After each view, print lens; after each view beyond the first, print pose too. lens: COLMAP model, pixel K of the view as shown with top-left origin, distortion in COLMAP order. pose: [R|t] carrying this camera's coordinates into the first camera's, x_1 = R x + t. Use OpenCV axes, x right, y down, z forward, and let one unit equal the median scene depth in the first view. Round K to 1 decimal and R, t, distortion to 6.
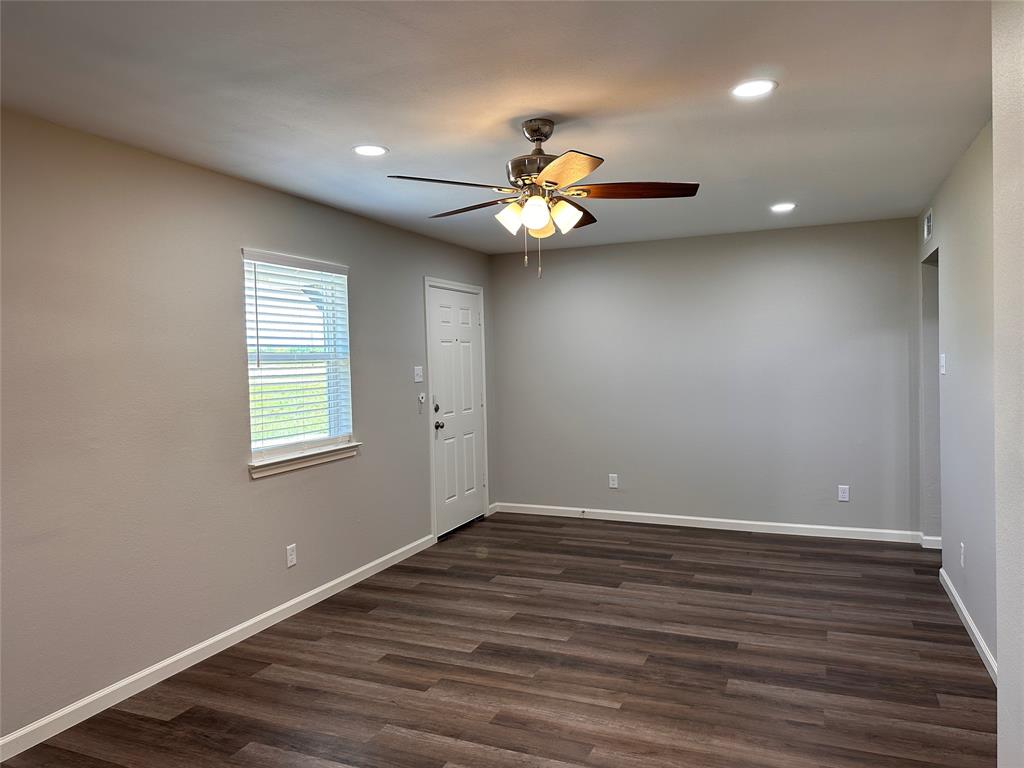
lens RADIAL K [[726.4, 0, 512.0], [0, 726.4, 384.0], [0, 0, 1]] dist [0.093635, -0.113263]
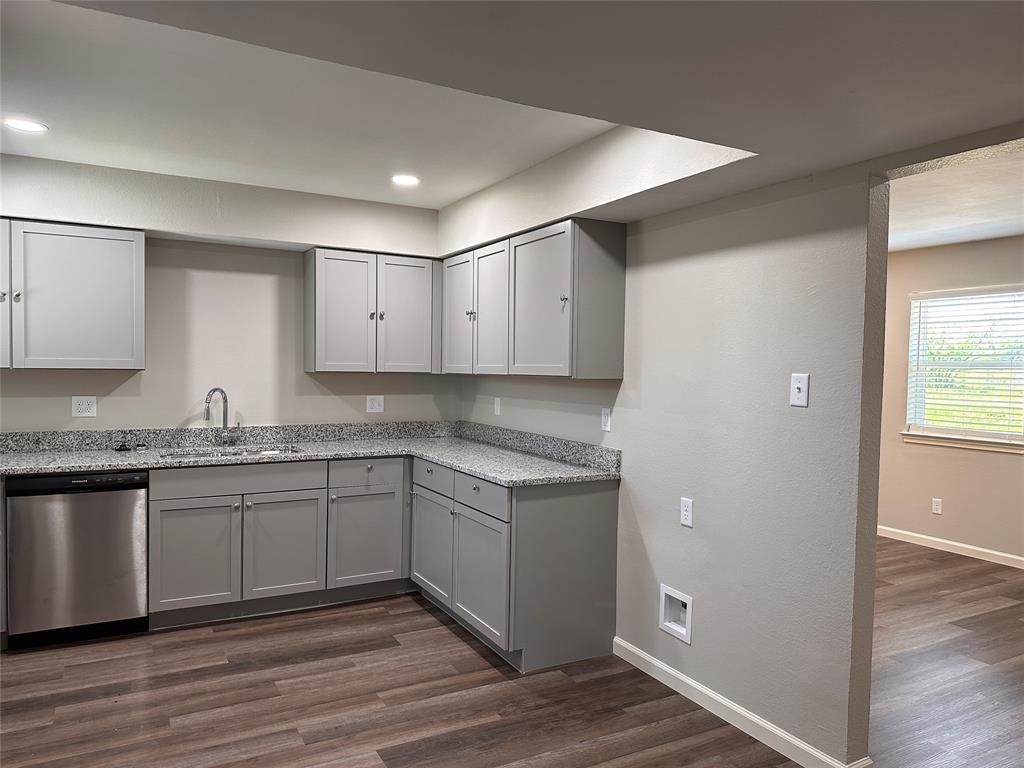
lens RADIAL K [[726.4, 0, 512.0], [0, 726.4, 384.0], [0, 0, 1]] dist [0.093635, -0.113263]
pose [[-0.614934, 0.039087, -0.787610, 1.368476], [-0.029775, 0.996908, 0.072721, -0.080300], [0.788017, 0.068169, -0.611868, 1.277800]]
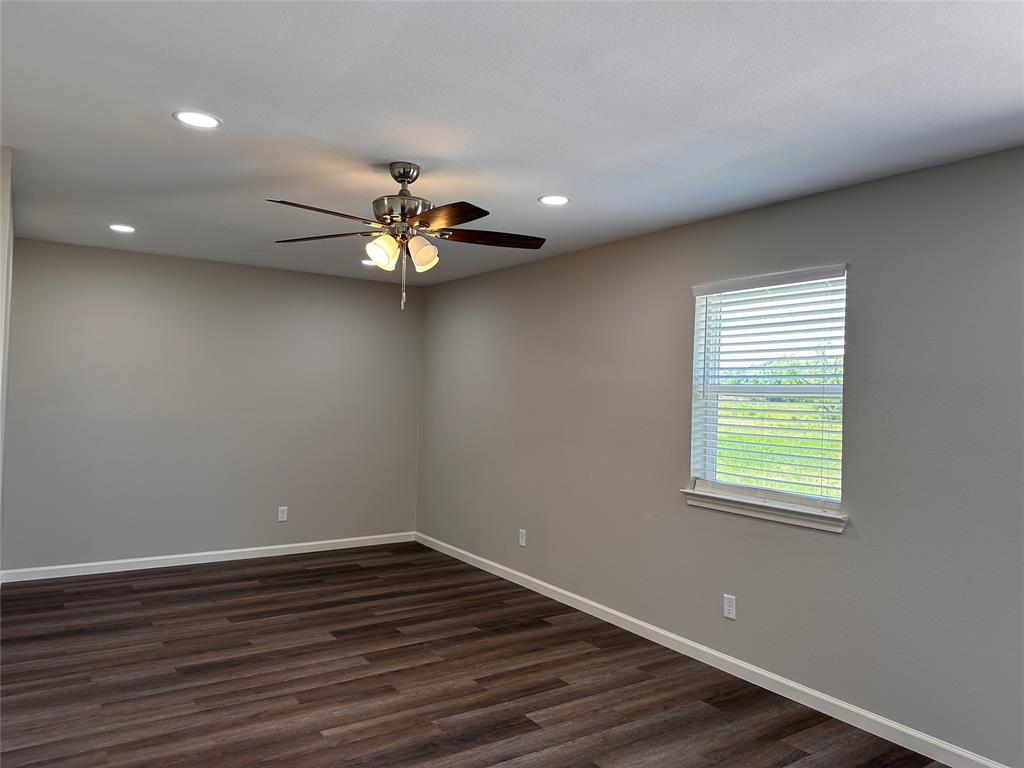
lens RADIAL K [[712.2, 0, 504.9], [0, 712.2, 377.2], [0, 0, 1]] dist [0.052893, -0.042436]
pose [[-0.552694, -0.014727, -0.833254, 0.635301], [-0.045105, 0.998907, 0.012263, -0.051831], [0.832163, 0.044362, -0.552754, 1.320871]]
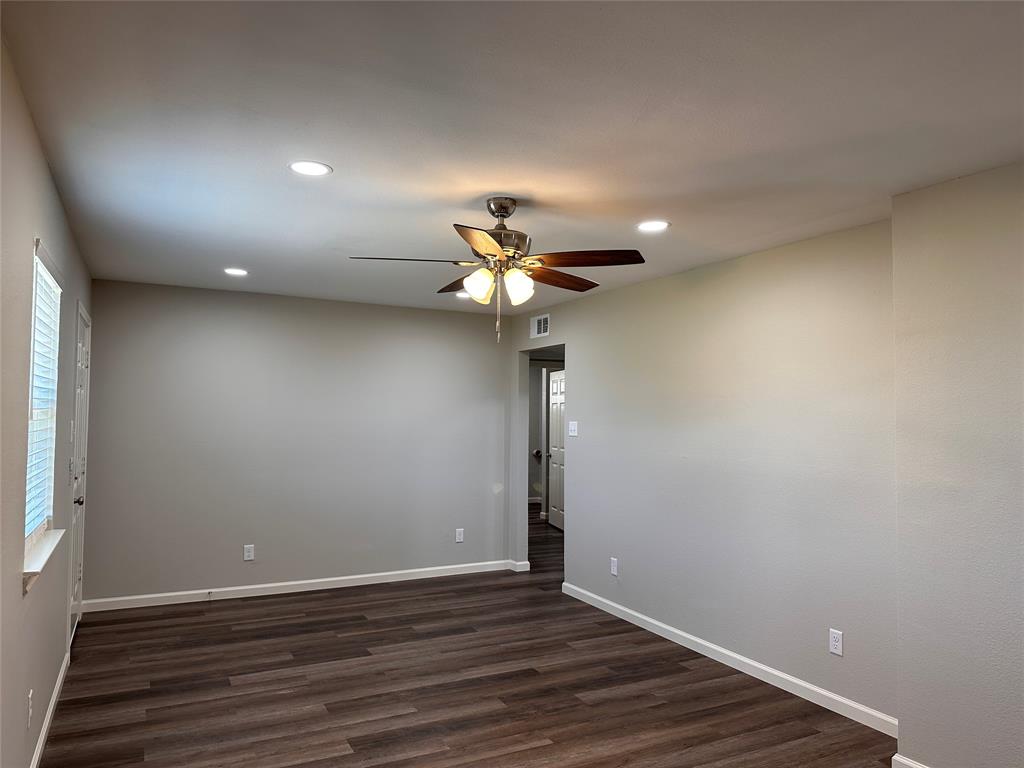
lens RADIAL K [[726.4, 0, 512.0], [0, 726.4, 384.0], [0, 0, 1]] dist [0.093635, -0.113263]
pose [[0.643544, 0.060066, 0.763049, -0.578087], [0.003020, 0.996709, -0.081006, -0.000641], [-0.765403, 0.054435, 0.641245, 0.242269]]
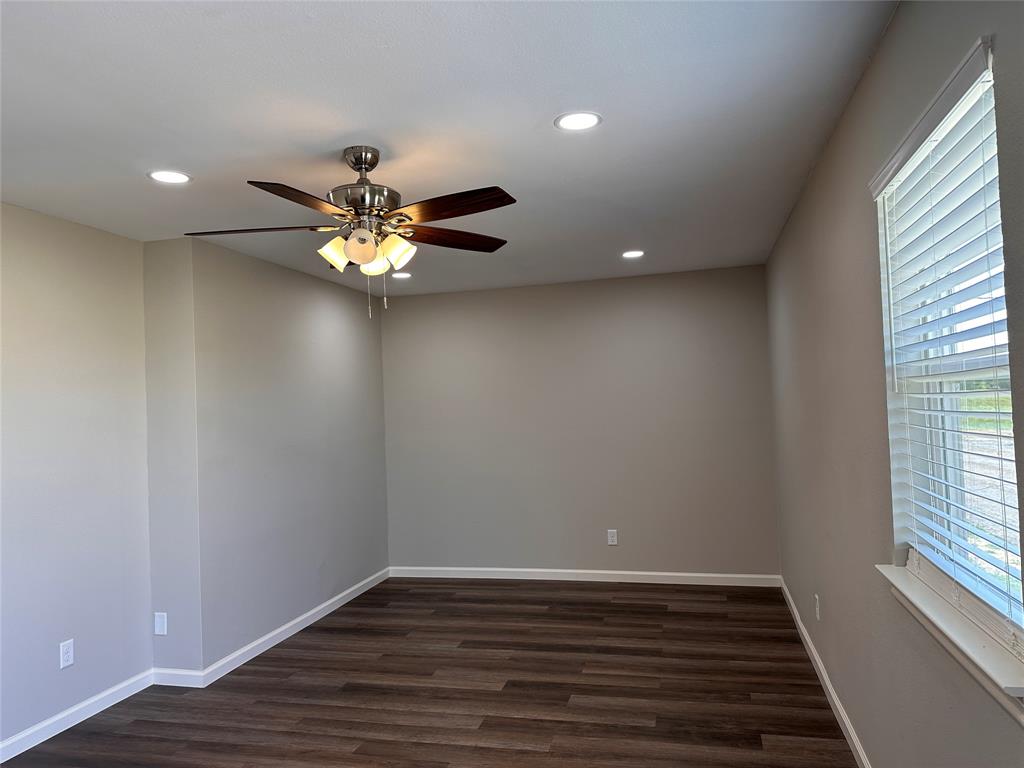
lens RADIAL K [[726.4, 0, 512.0], [0, 726.4, 384.0], [0, 0, 1]] dist [0.093635, -0.113263]
pose [[-0.987305, 0.059196, -0.147389, 0.002575], [0.058058, 0.998241, 0.012019, -0.051254], [0.147842, 0.003310, -0.989005, 1.490333]]
